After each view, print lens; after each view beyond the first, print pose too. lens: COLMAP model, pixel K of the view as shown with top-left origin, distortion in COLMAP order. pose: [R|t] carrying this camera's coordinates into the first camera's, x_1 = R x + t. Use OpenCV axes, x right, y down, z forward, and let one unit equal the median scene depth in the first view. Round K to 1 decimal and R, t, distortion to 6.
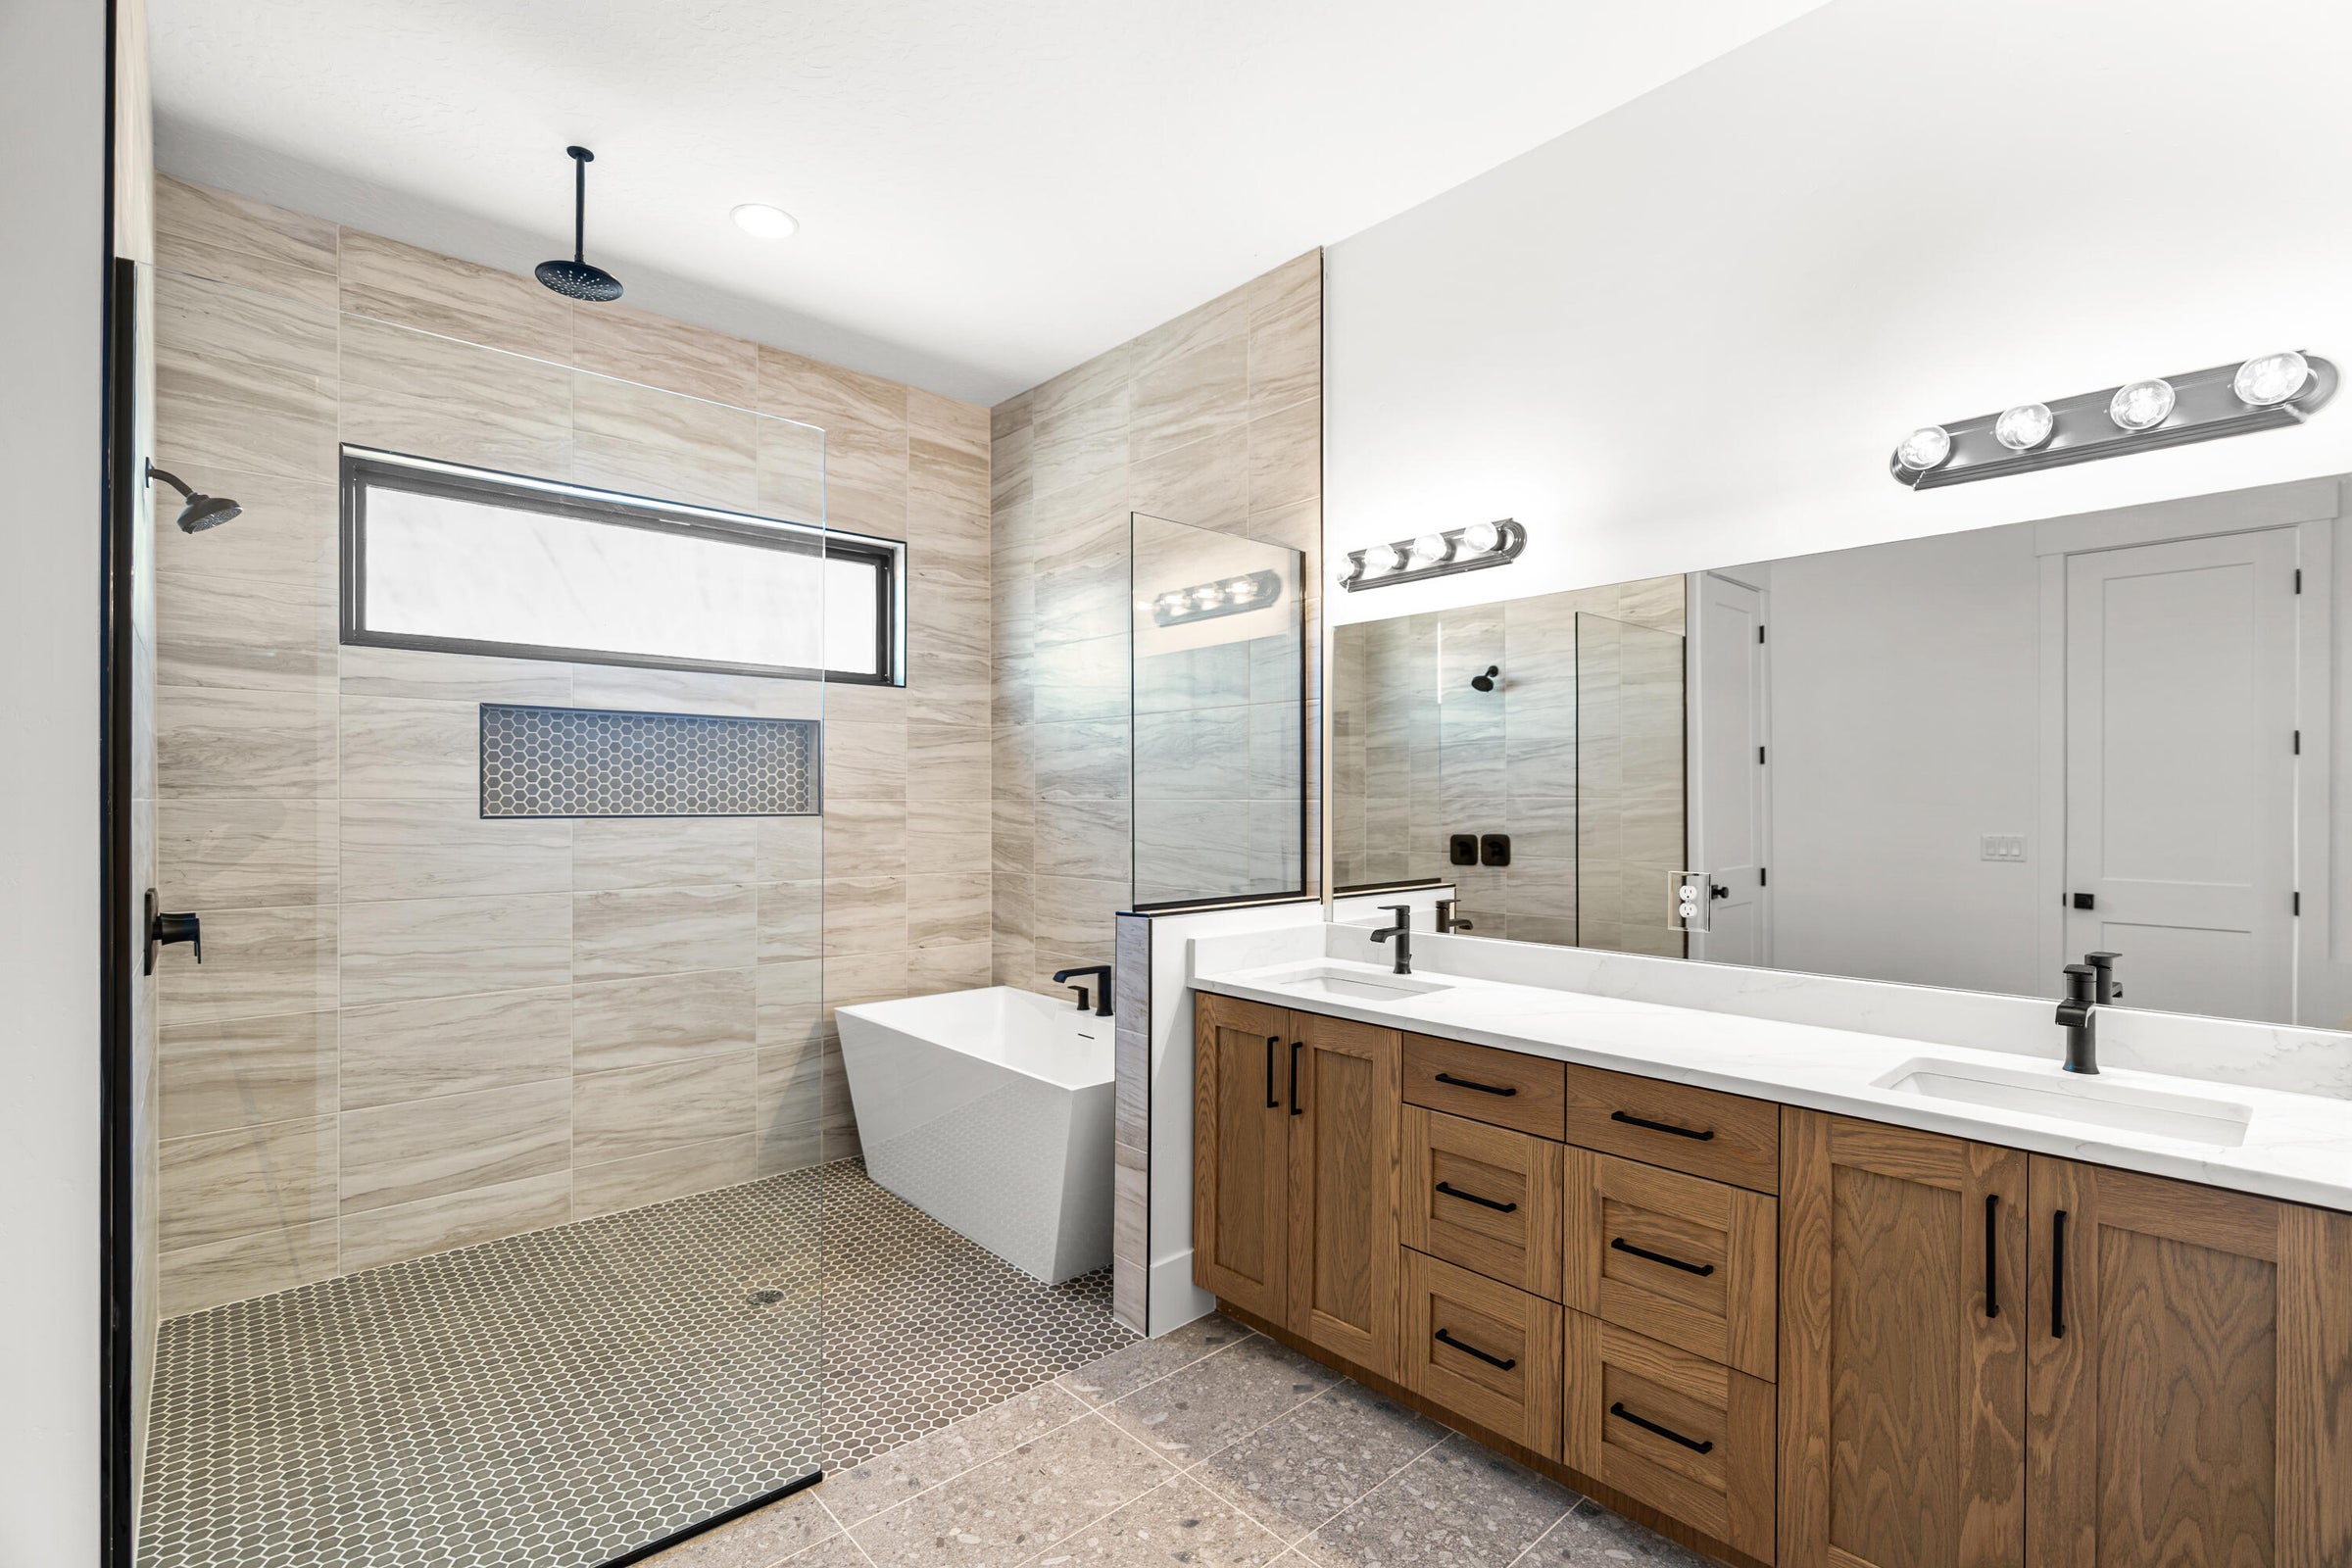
lens RADIAL K [[1071.7, 0, 1170.3], [0, 1071.7, 808.3], [0, 0, 1]] dist [-0.001841, 0.001635]
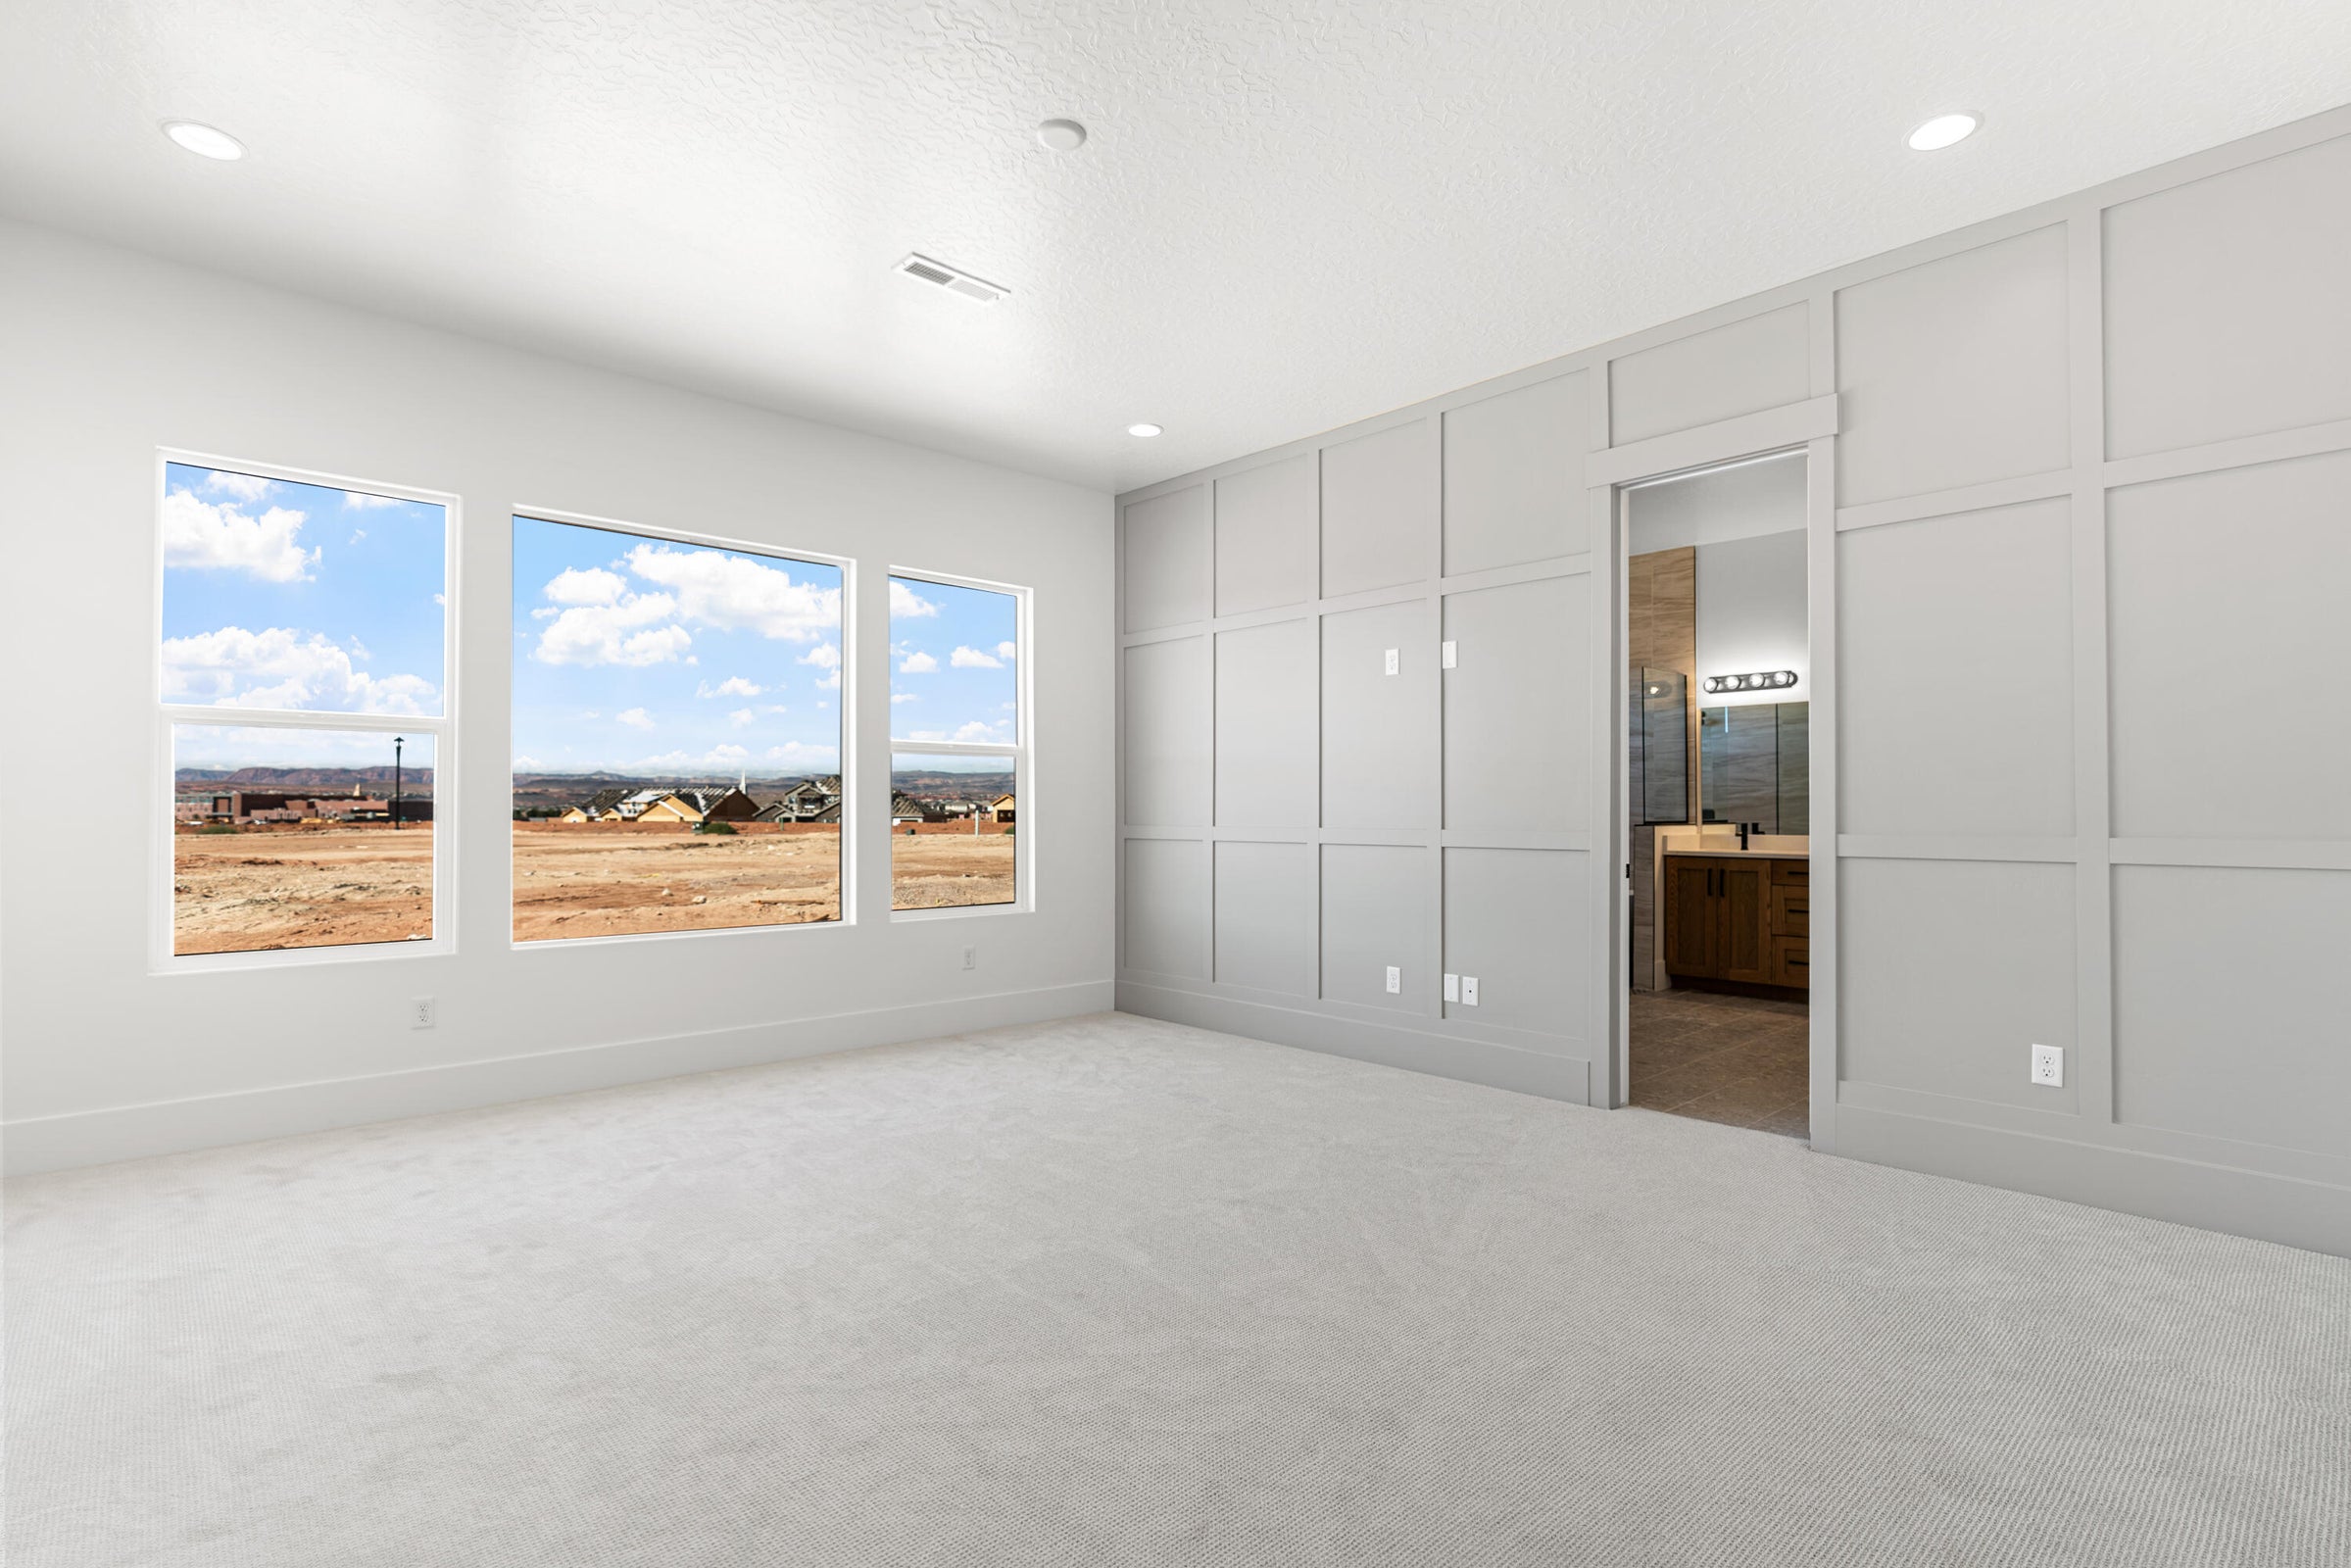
lens RADIAL K [[1170.4, 0, 1175.5], [0, 1170.4, 784.0], [0, 0, 1]] dist [-0.000824, -0.000067]
pose [[0.999617, 0.002428, 0.027585, -1.053679], [-0.001588, 0.999536, -0.030435, 0.075840], [-0.027646, 0.030379, 0.999156, -1.501854]]
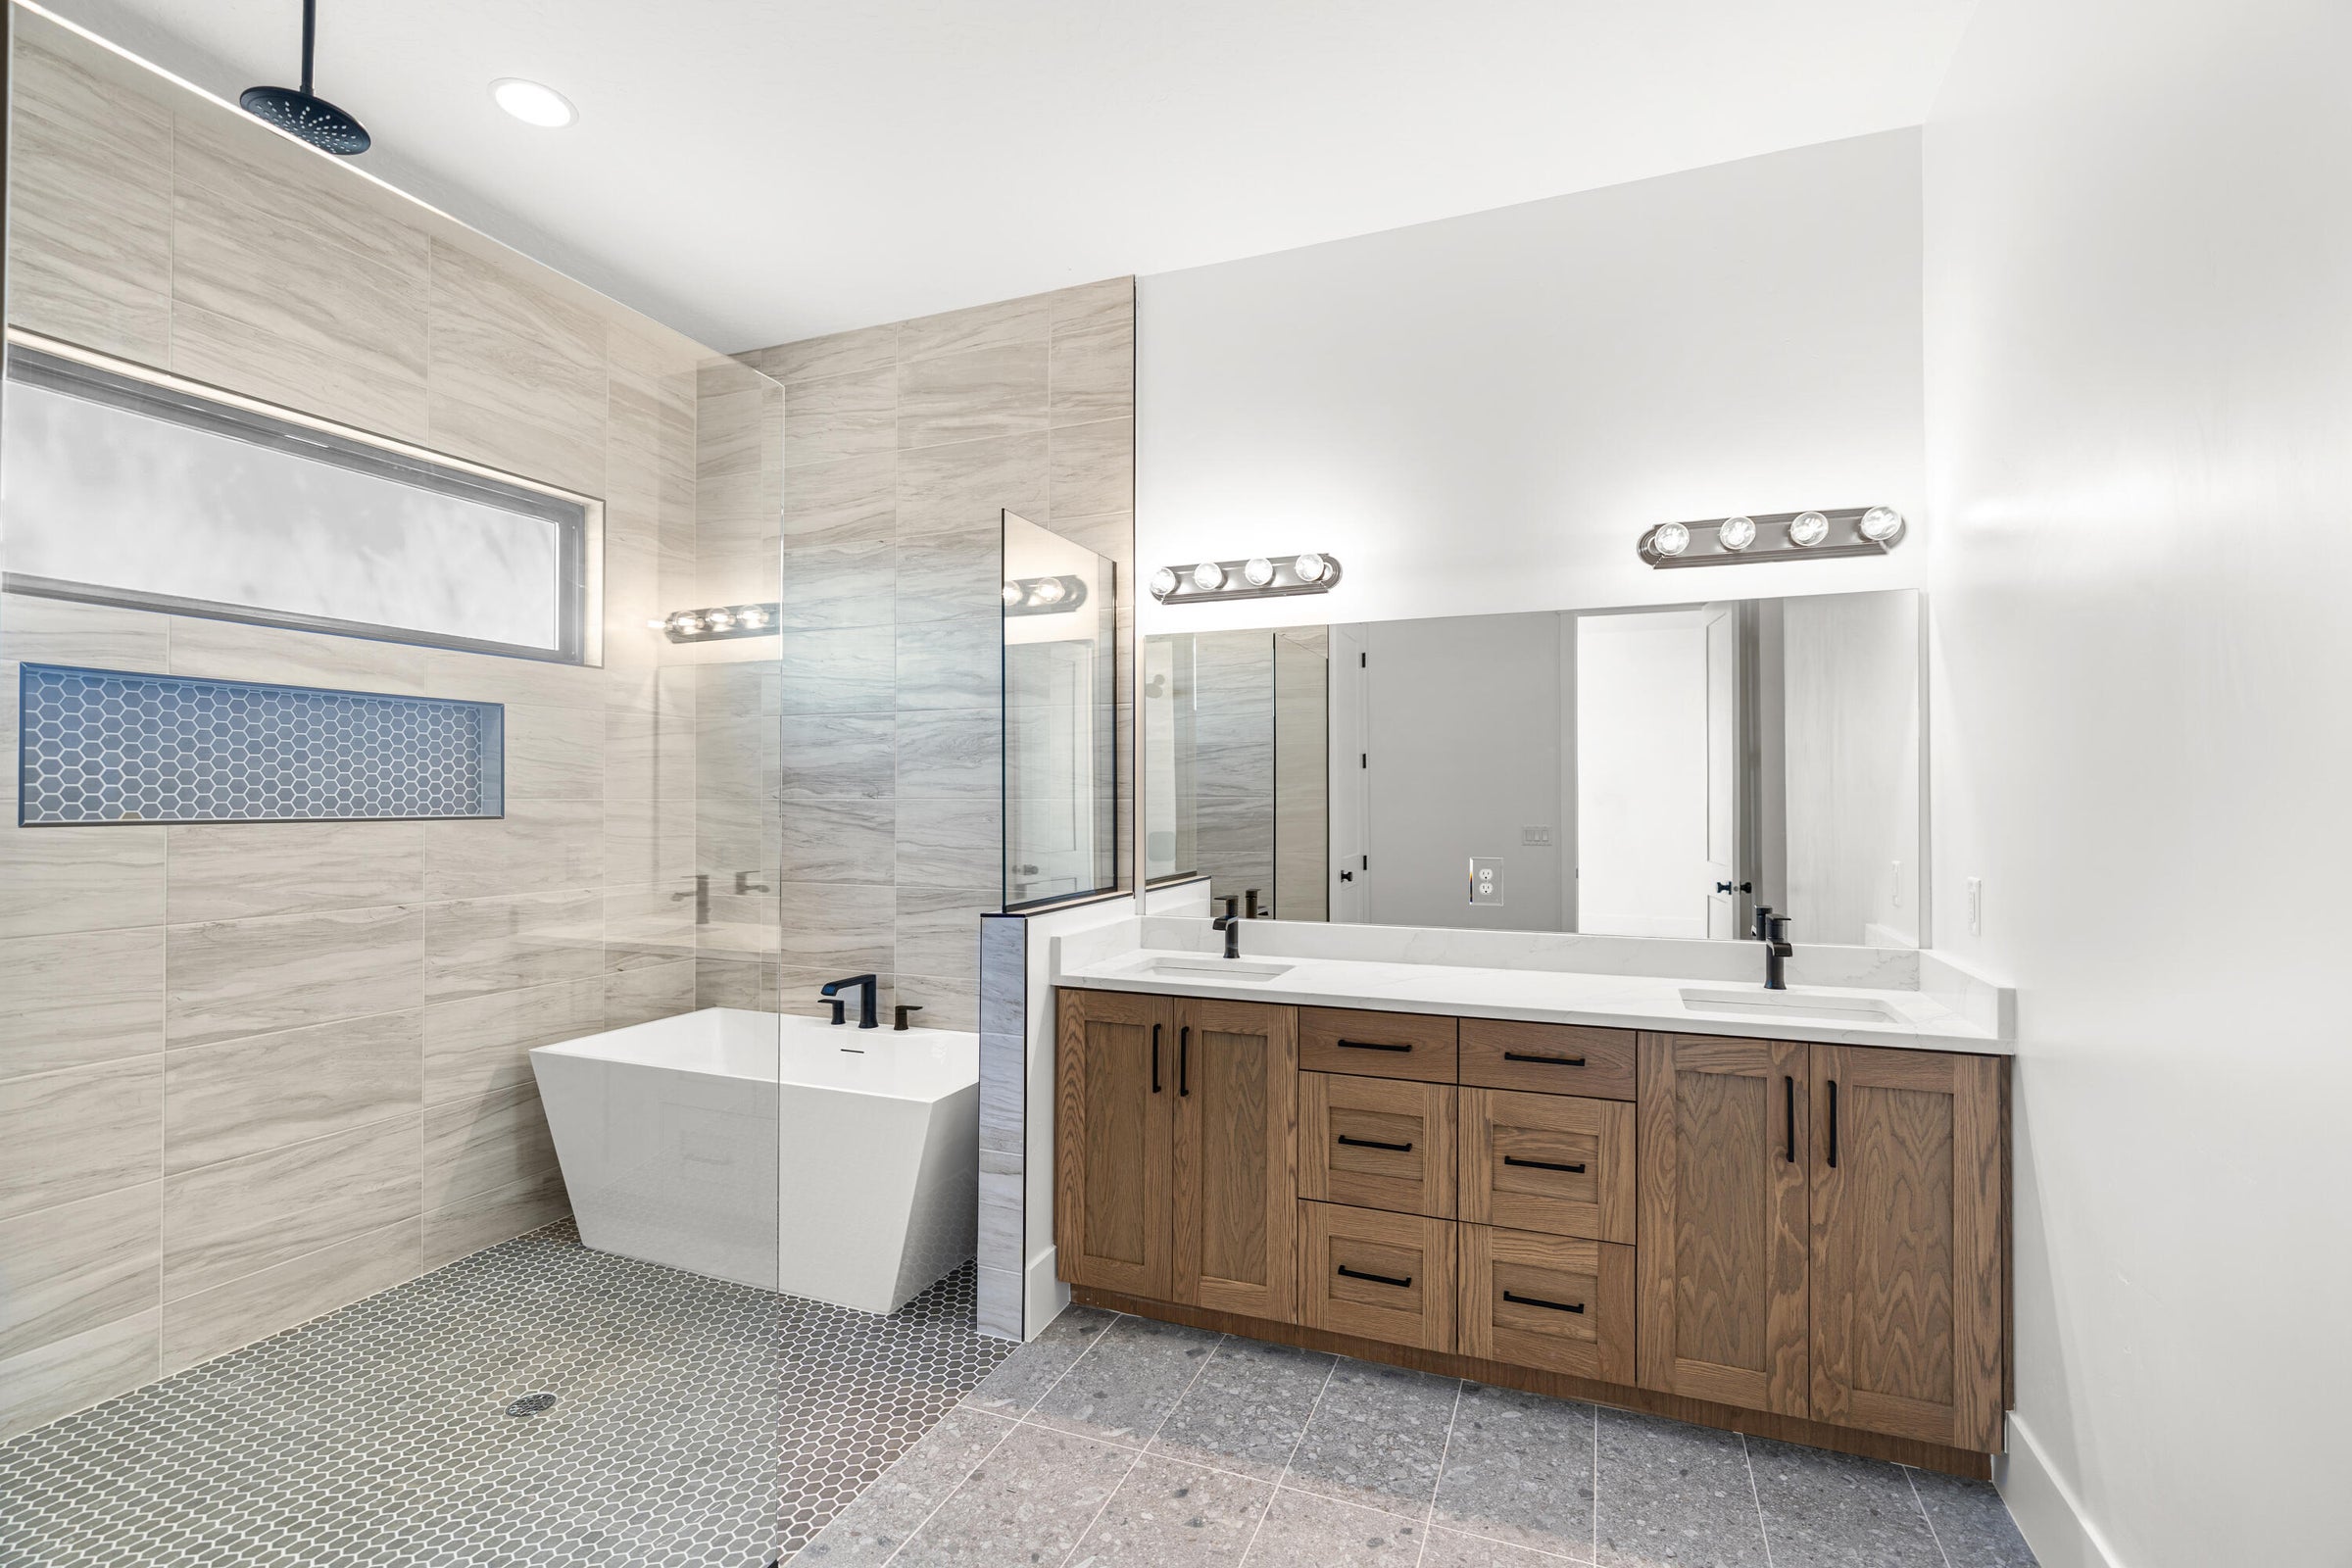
lens RADIAL K [[1067.5, 0, 1178.9], [0, 1067.5, 797.0], [0, 0, 1]] dist [-0.003206, 0.002093]
pose [[0.897236, 0.000041, 0.441551, -0.279843], [0.004462, 0.999948, -0.009161, -0.000117], [-0.441529, 0.010190, 0.897189, 0.040180]]
